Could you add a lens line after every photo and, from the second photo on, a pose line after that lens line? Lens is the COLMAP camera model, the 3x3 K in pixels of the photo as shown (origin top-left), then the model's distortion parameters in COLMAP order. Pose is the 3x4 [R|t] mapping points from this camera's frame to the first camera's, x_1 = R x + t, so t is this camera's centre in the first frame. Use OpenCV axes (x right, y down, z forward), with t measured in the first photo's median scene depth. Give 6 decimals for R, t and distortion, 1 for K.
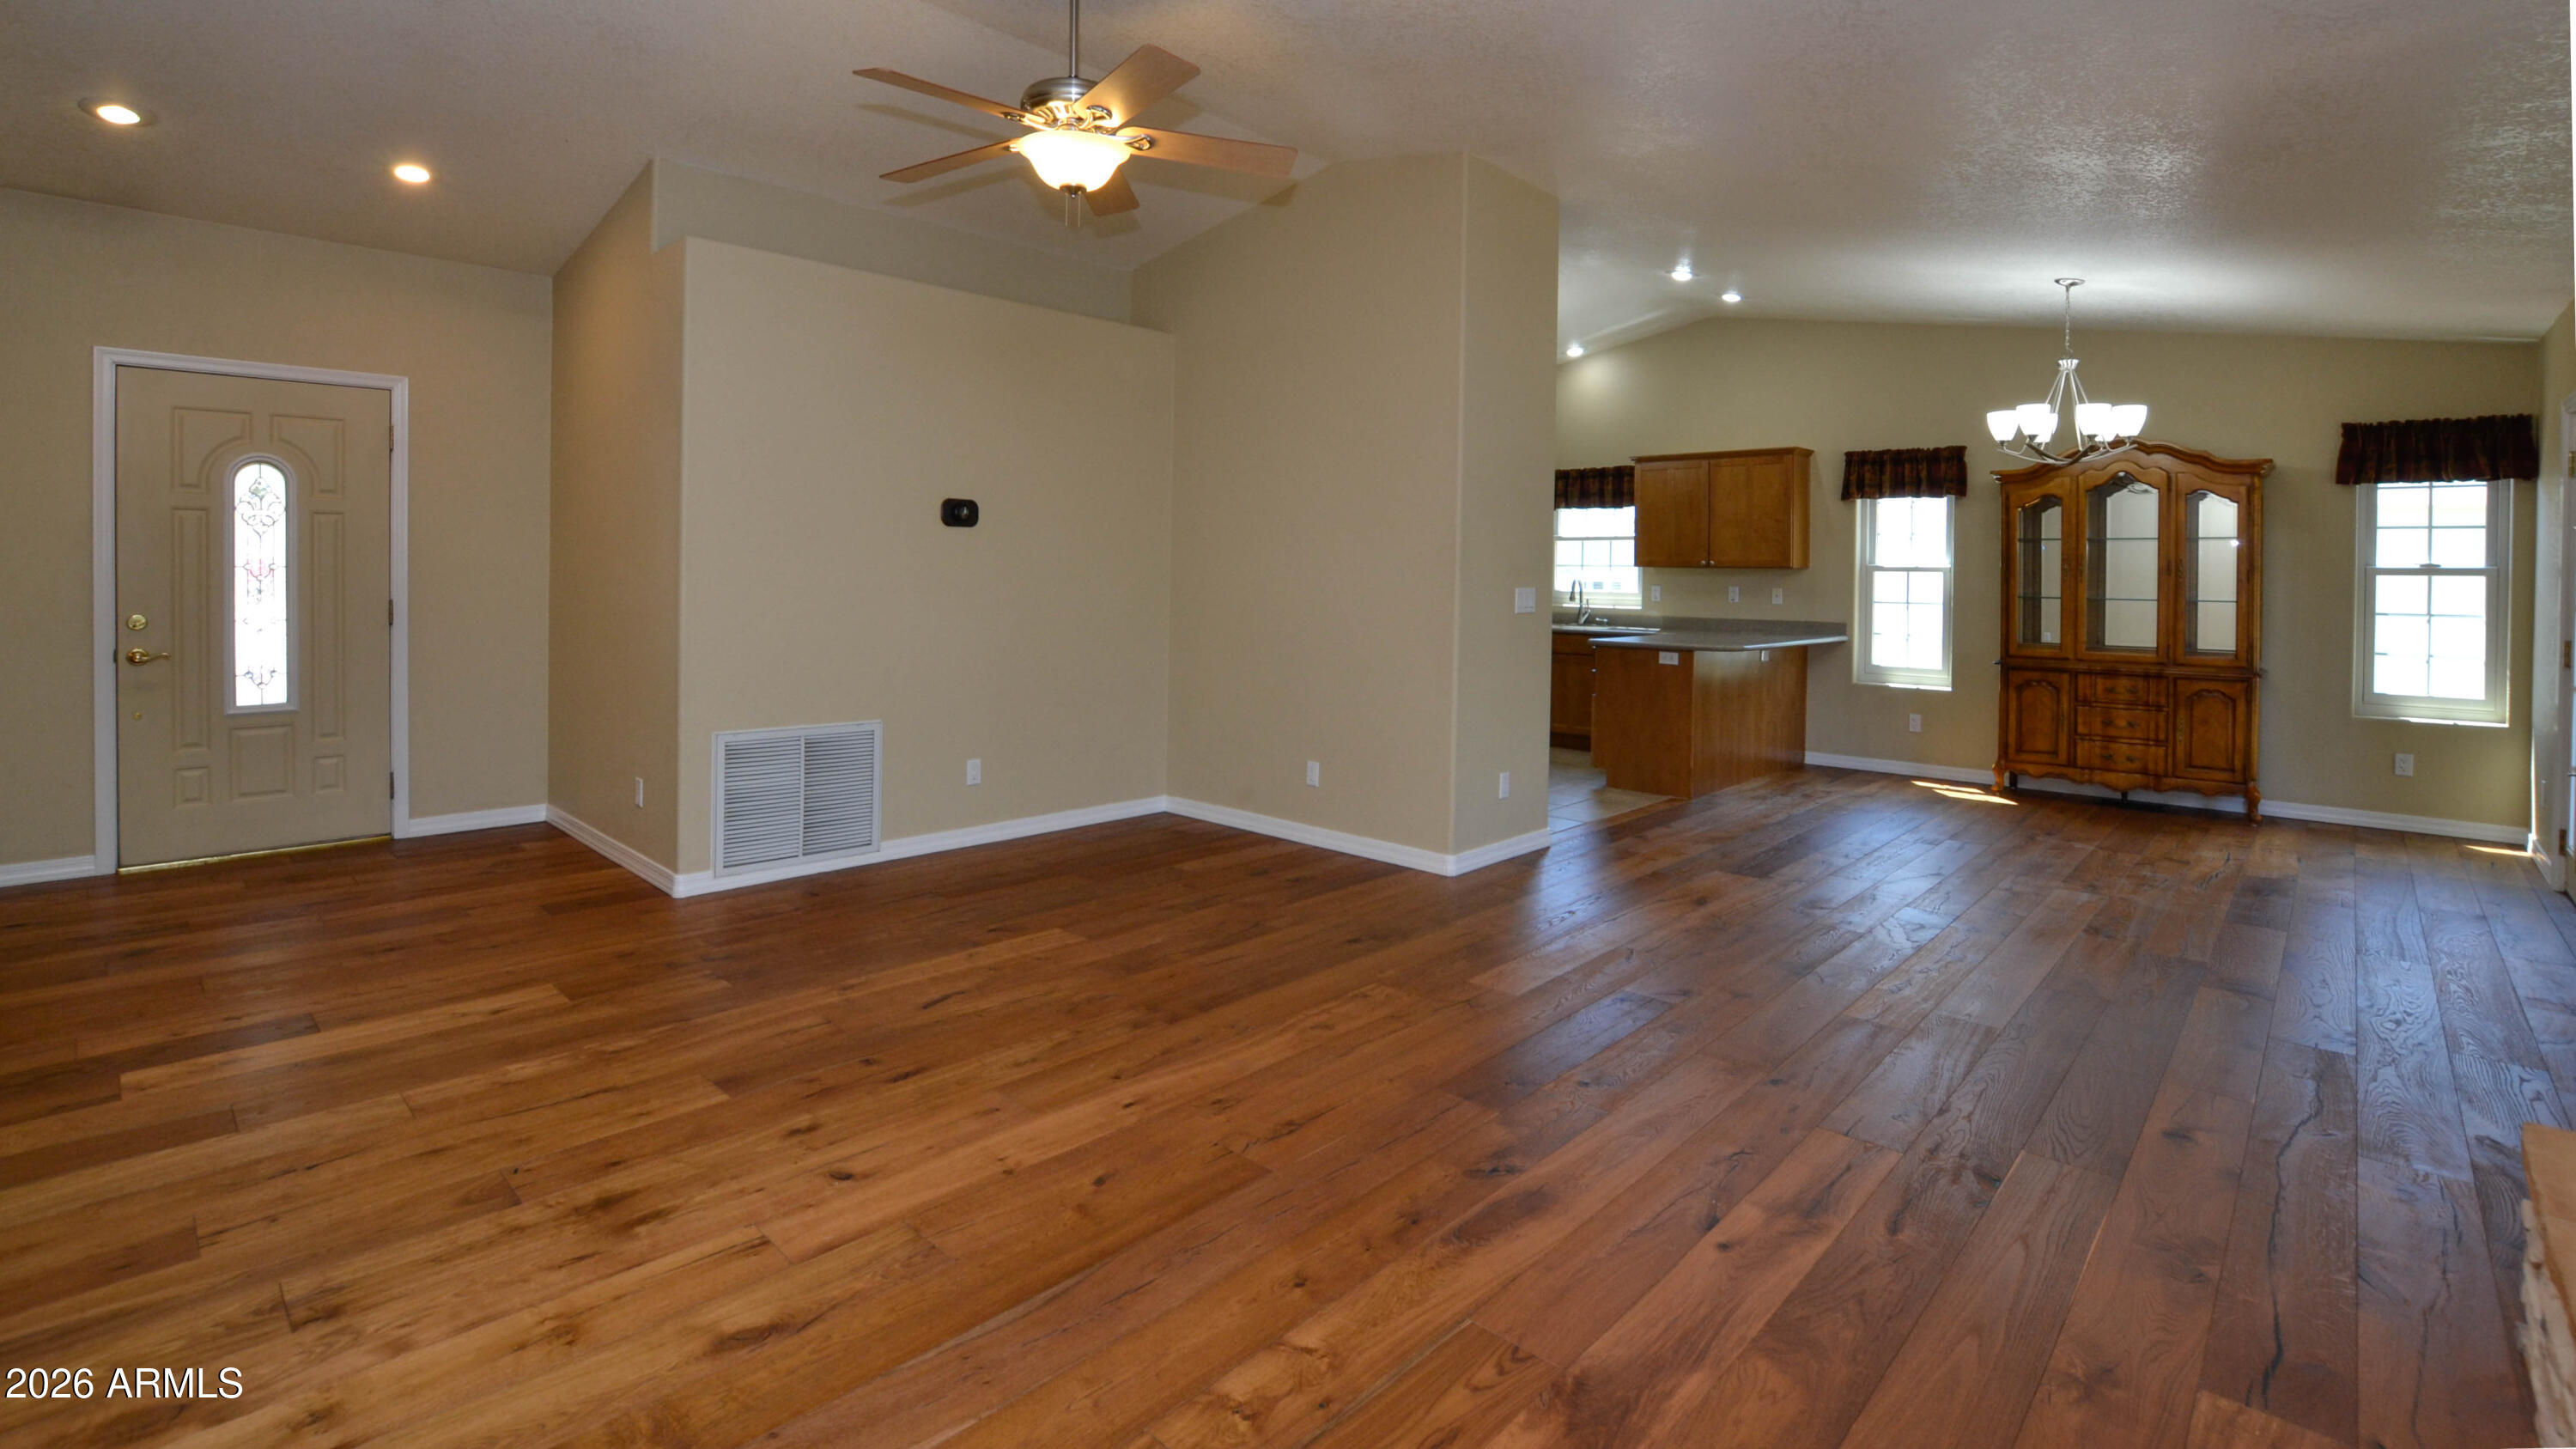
lens RADIAL K [[1162.1, 0, 1326.5], [0, 1162.1, 581.8], [0, 0, 1]] dist [-0.035237, 0.005505]
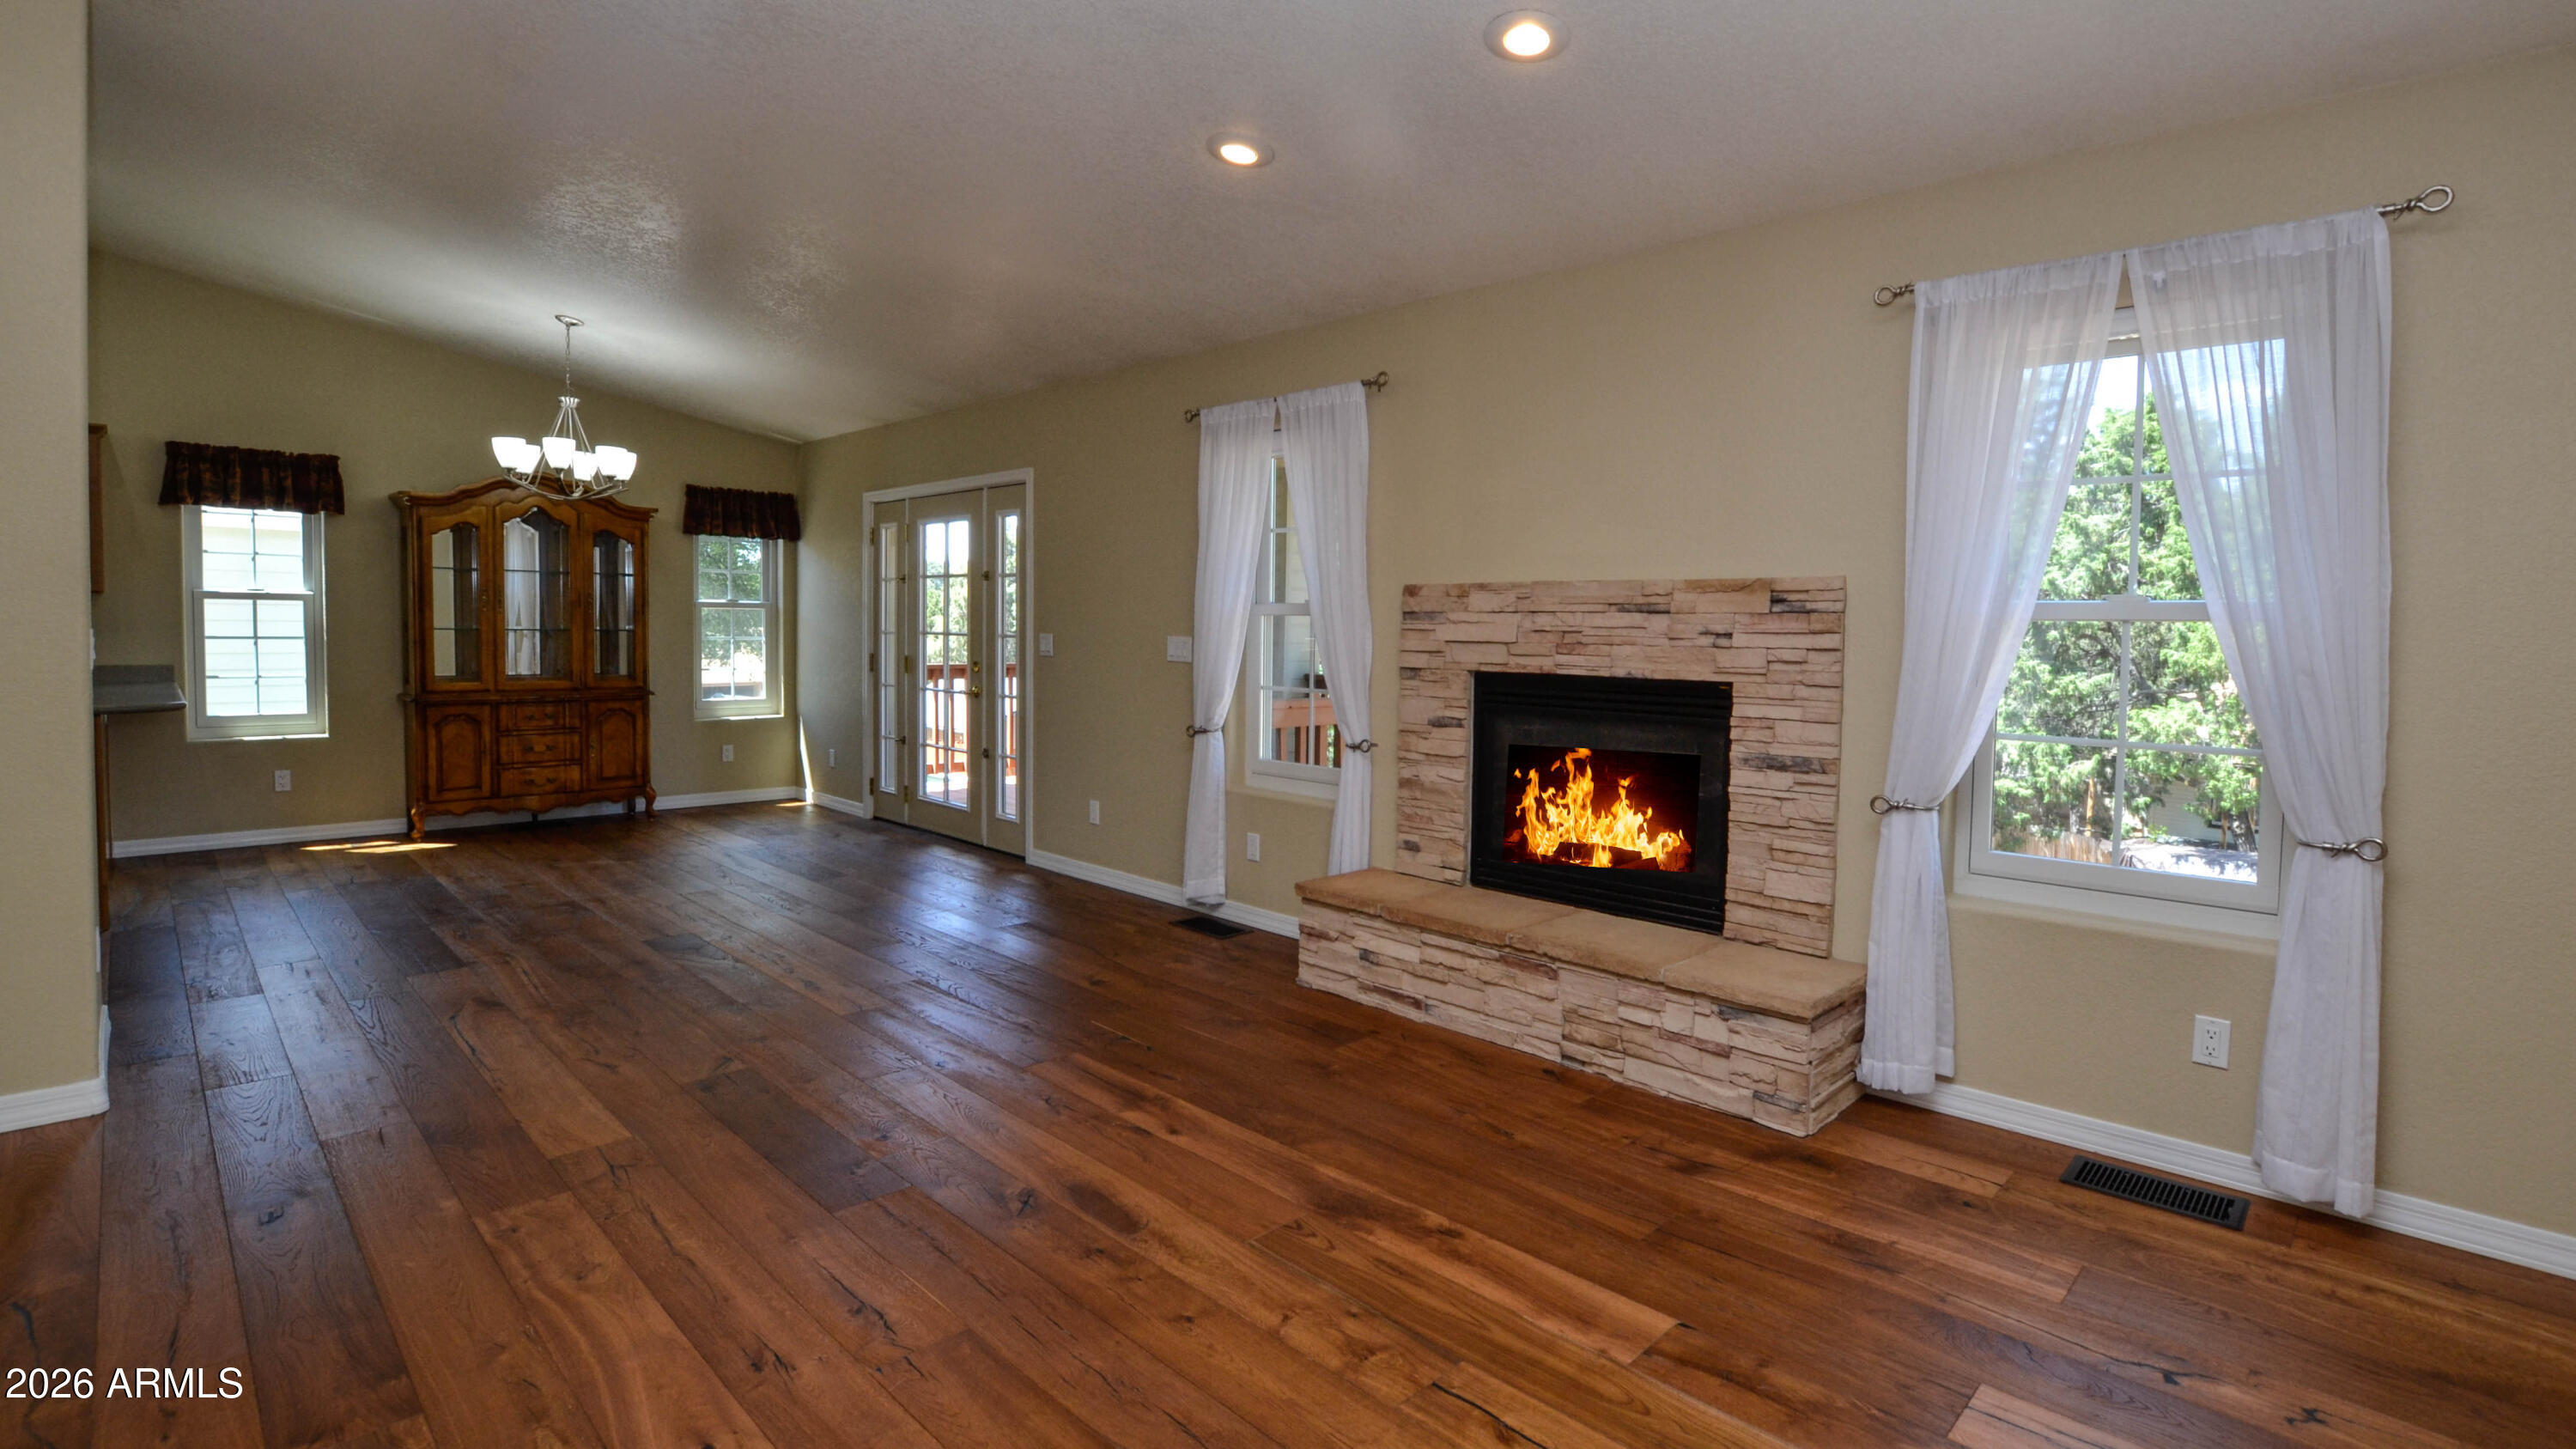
lens RADIAL K [[1162.1, 0, 1279.0], [0, 1162.1, 680.4], [0, 0, 1]] dist [-0.035237, 0.005505]
pose [[0.066045, -0.057780, 0.996142, -0.288958], [-0.009272, 0.998243, 0.058516, -0.005656], [-0.997774, -0.013101, 0.065394, 0.245920]]
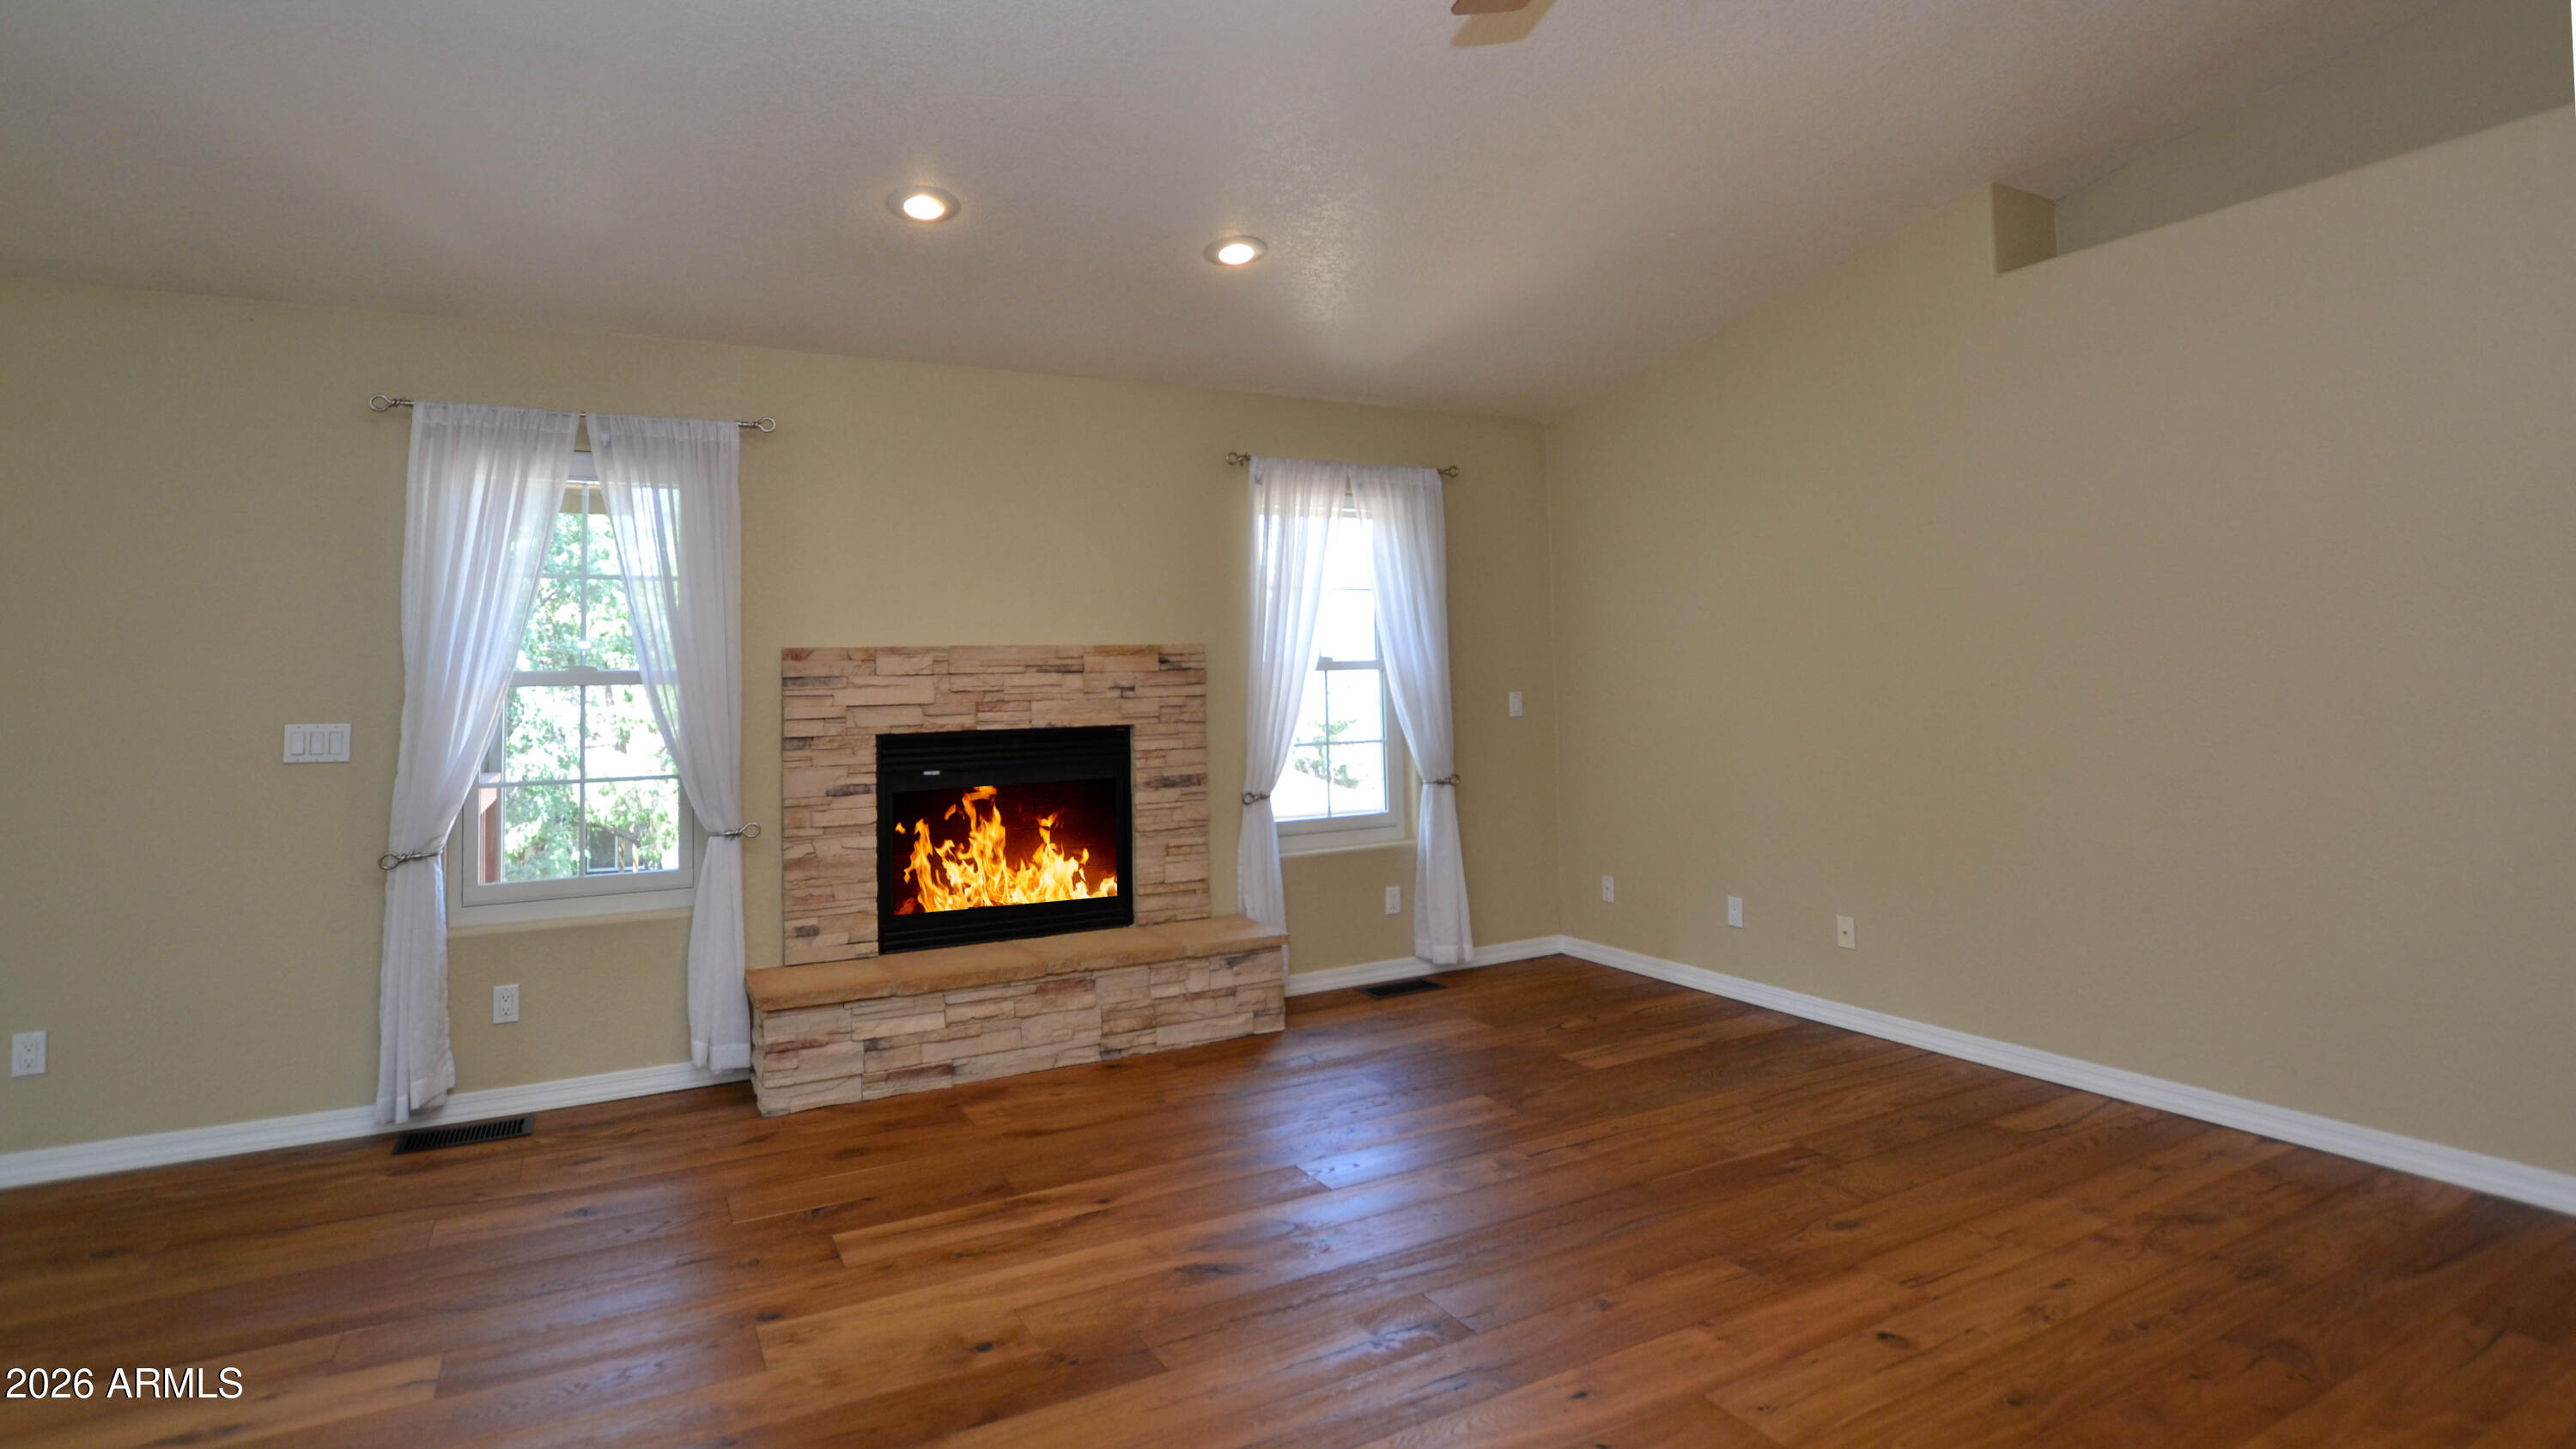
lens RADIAL K [[1323.9, 0, 1289.8], [0, 1323.9, 589.5], [0, 0, 1]] dist [-0.031722, 0.005545]
pose [[-0.935490, 0.028478, 0.352205, -0.124920], [0.010950, 0.998605, -0.051659, -0.013682], [-0.353185, -0.044470, -0.934496, 0.745185]]
